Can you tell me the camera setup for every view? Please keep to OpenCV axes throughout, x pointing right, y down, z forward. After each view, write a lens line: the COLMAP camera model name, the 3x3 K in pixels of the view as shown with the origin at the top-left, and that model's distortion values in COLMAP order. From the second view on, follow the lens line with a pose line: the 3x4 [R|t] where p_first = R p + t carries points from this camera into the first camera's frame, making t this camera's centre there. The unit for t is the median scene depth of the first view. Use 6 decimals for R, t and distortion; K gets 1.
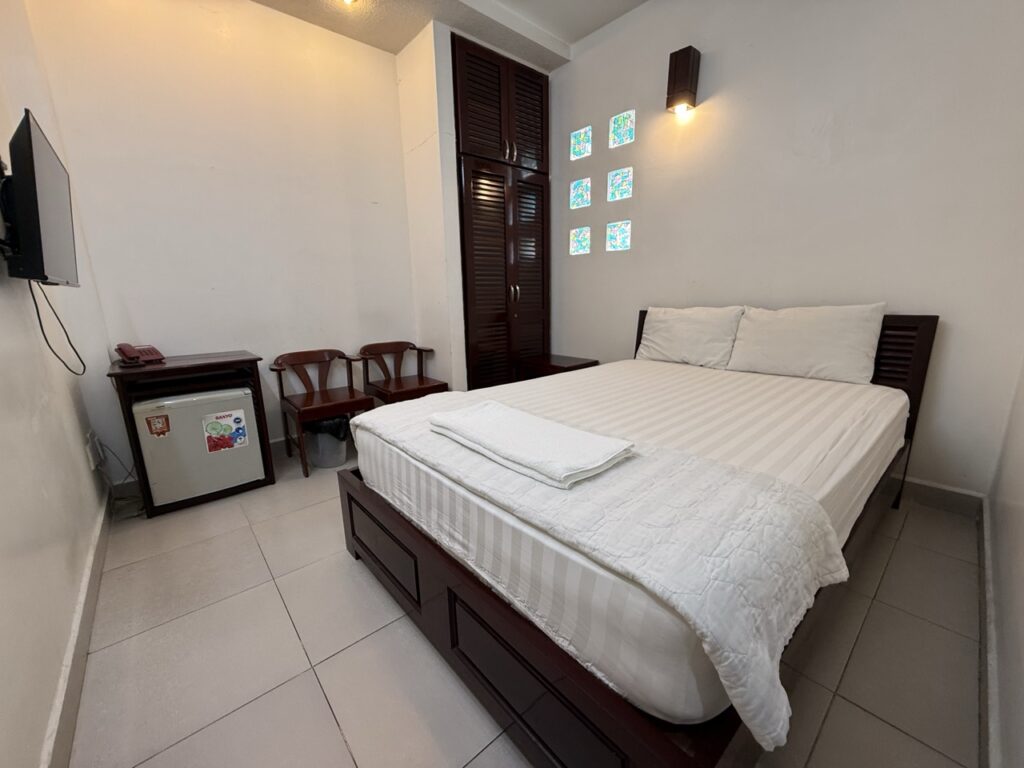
lens RADIAL K [[410.7, 0, 508.6], [0, 410.7, 383.2], [0, 0, 1]] dist [-0.002362, 0.000268]
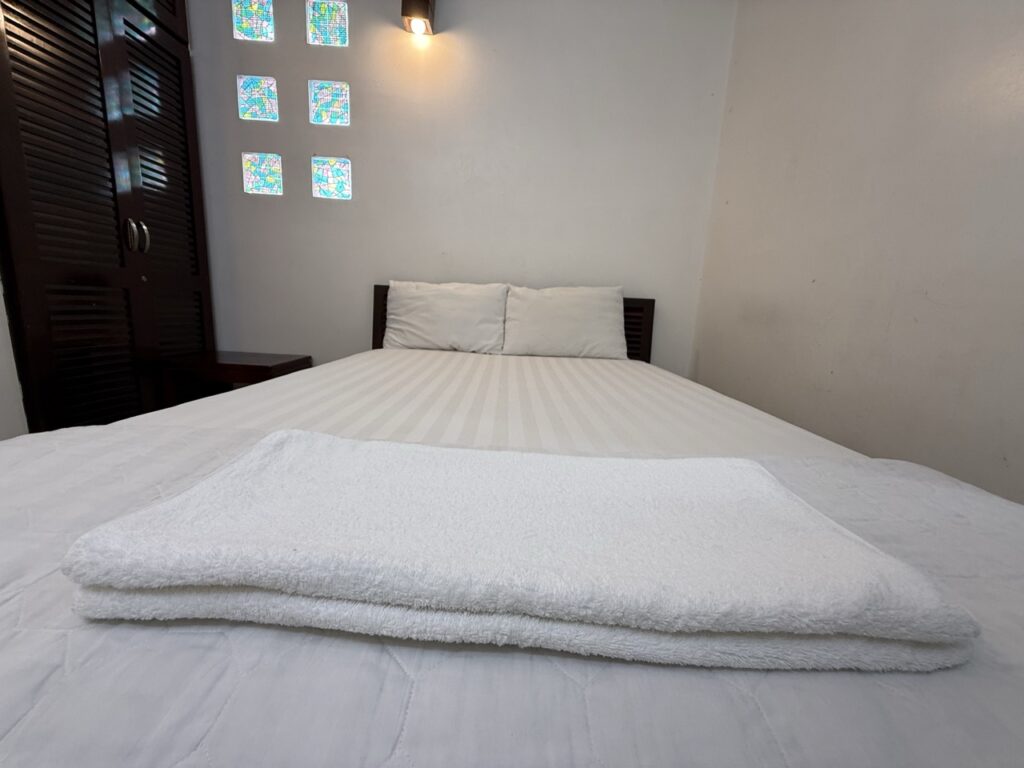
lens RADIAL K [[410.7, 0, 517.1], [0, 410.7, 384.7], [0, 0, 1]] dist [-0.002362, 0.000268]
pose [[0.656343, -0.085988, 0.749546, -0.087156], [0.094228, 0.995048, 0.031640, 0.005301], [-0.748555, 0.049862, 0.661195, 0.316525]]
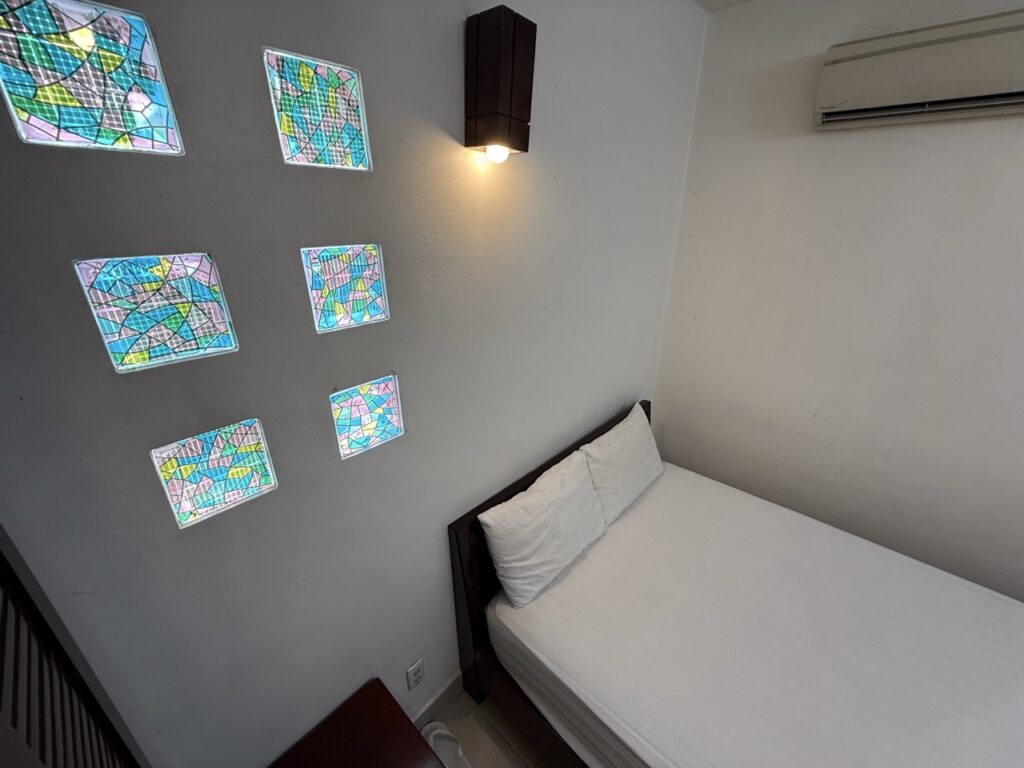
lens RADIAL K [[410.7, 0, 512.0], [0, 410.7, 385.6], [0, 0, 1]] dist [-0.002362, 0.000268]
pose [[-0.106622, -0.363561, 0.925449, -0.088241], [0.219637, 0.899150, 0.378534, -0.510138], [-0.969738, 0.243623, -0.016018, 0.894661]]
